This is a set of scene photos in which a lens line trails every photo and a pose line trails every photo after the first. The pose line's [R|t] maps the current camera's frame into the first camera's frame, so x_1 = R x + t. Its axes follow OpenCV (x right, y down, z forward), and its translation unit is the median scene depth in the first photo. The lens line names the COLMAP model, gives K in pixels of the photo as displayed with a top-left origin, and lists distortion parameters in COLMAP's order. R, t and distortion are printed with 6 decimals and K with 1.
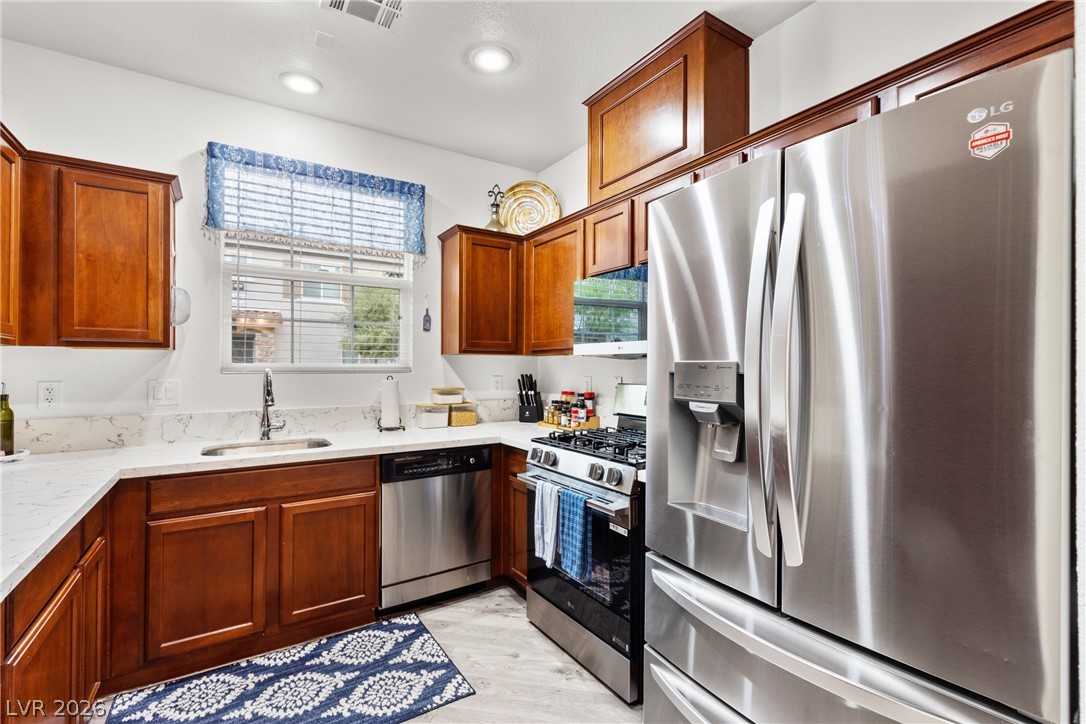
lens RADIAL K [[491.0, 0, 549.6], [0, 491.0, 363.8], [0, 0, 1]] dist [0.002576, -0.000230]
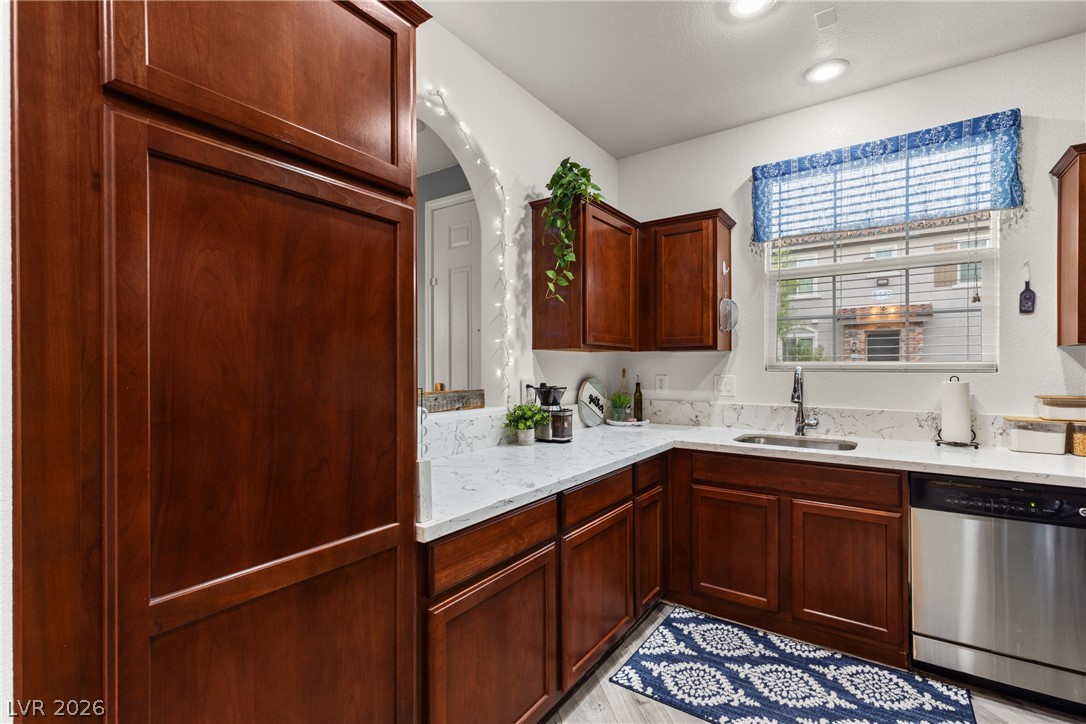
lens RADIAL K [[489.8, 0, 548.2], [0, 489.8, 368.8], [0, 0, 1]] dist [0.006554, -0.000526]
pose [[0.374702, 0.006237, -0.927124, 0.201685], [0.007452, 0.999925, 0.009739, 0.000118], [0.927115, -0.010558, 0.374628, 0.135748]]
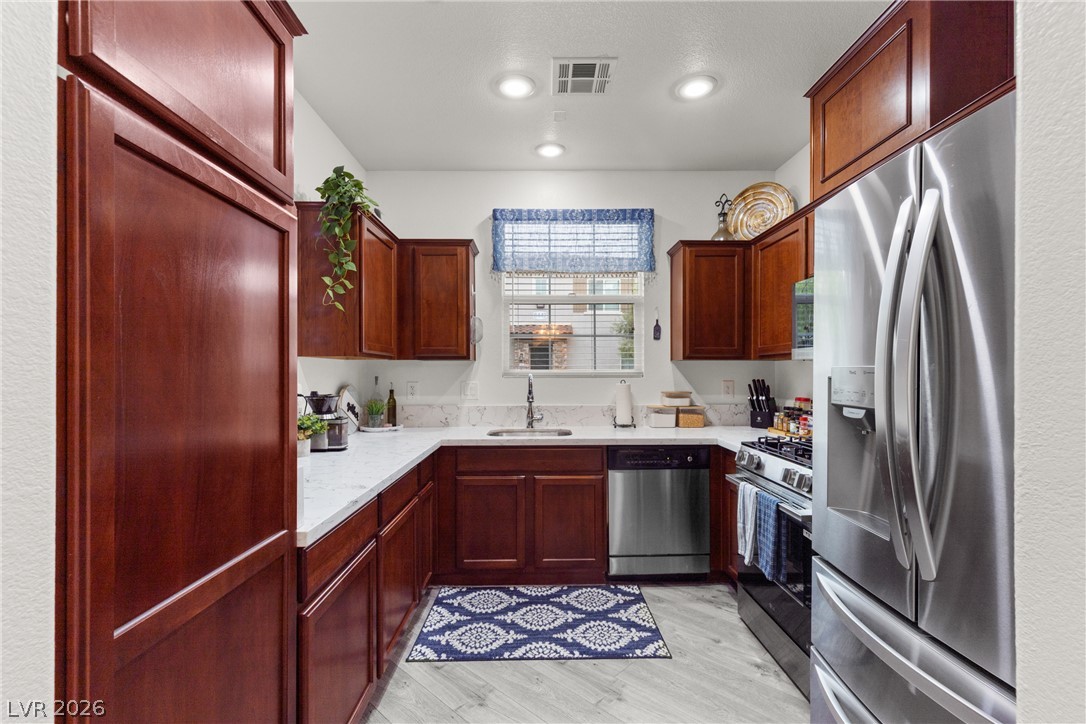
lens RADIAL K [[490.7, 0, 545.4], [0, 490.7, 374.7], [0, 0, 1]] dist [0.001442, -0.000552]
pose [[0.844677, 0.000247, -0.535277, 0.175969], [0.006175, 0.999929, 0.010206, -0.001310], [0.535241, -0.011926, 0.844615, -0.093472]]
